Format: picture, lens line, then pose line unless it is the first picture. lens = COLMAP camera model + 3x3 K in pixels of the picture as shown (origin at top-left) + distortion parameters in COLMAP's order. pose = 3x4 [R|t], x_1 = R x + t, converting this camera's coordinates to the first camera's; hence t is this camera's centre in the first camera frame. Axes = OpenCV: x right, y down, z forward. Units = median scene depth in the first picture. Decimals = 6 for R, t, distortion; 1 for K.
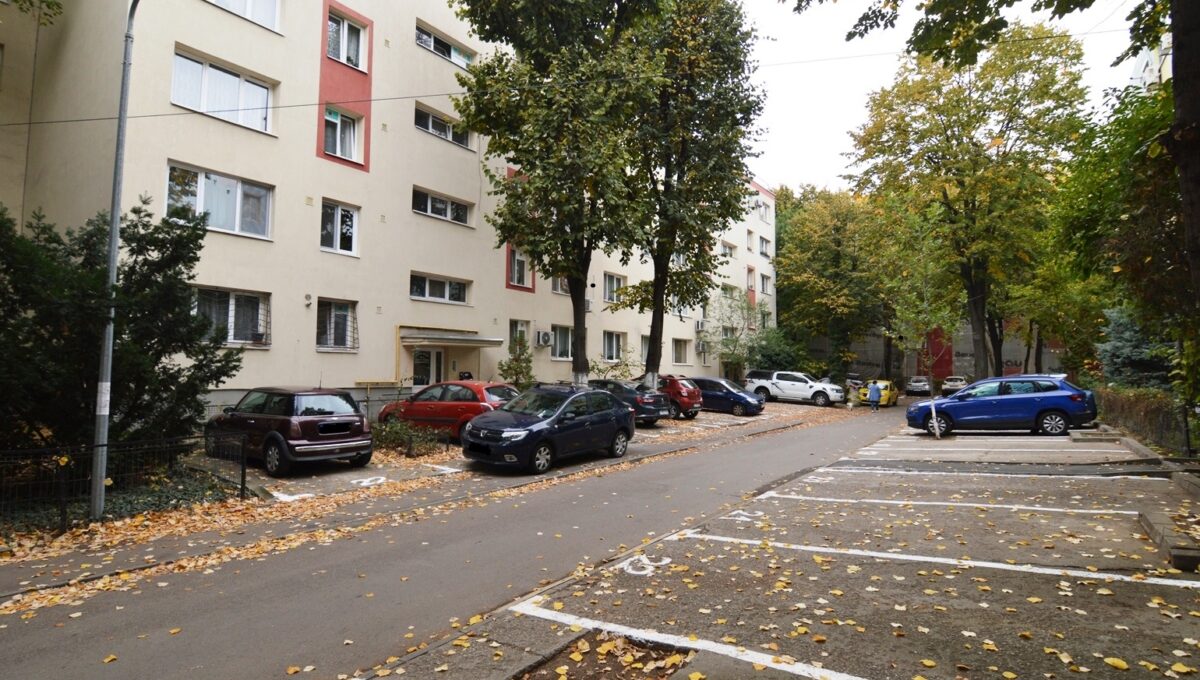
lens RADIAL K [[589.4, 0, 594.1], [0, 589.4, 338.0], [0, 0, 1]] dist [-0.002655, -0.011306]
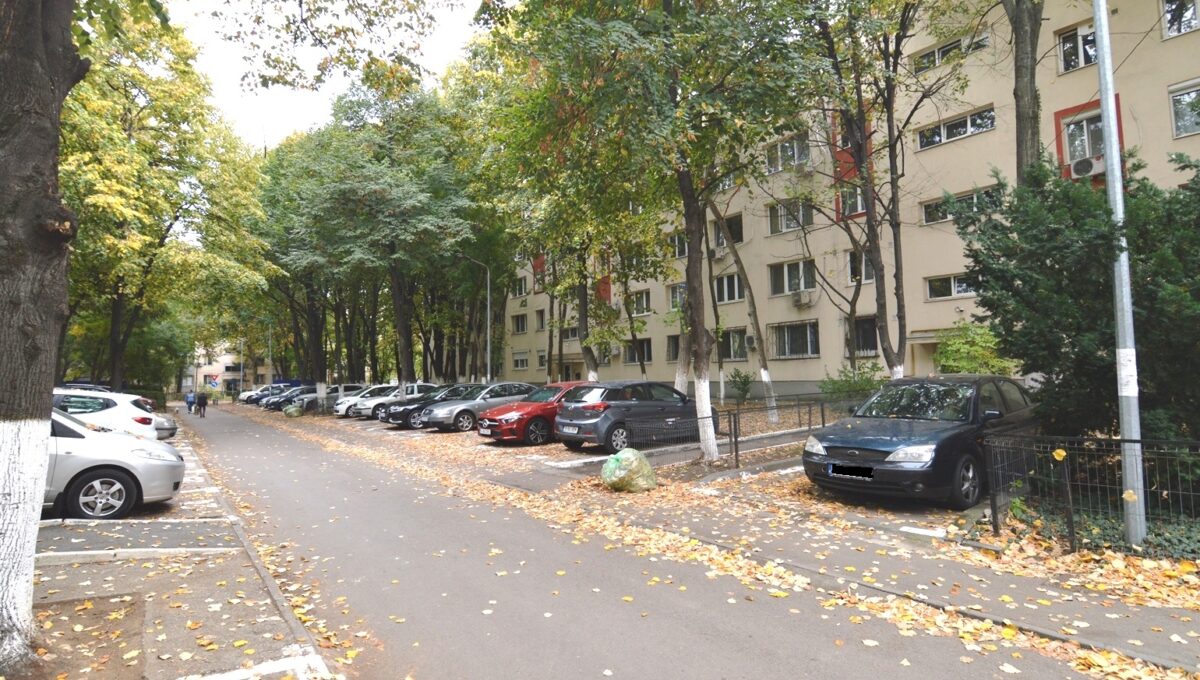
lens RADIAL K [[589.4, 0, 594.1], [0, 589.4, 338.0], [0, 0, 1]] dist [-0.002655, -0.011306]
pose [[-0.293750, -0.057403, -0.954157, -0.001284], [0.083574, 0.992830, -0.085459, 0.042743], [0.952222, -0.104846, -0.286846, 0.372889]]
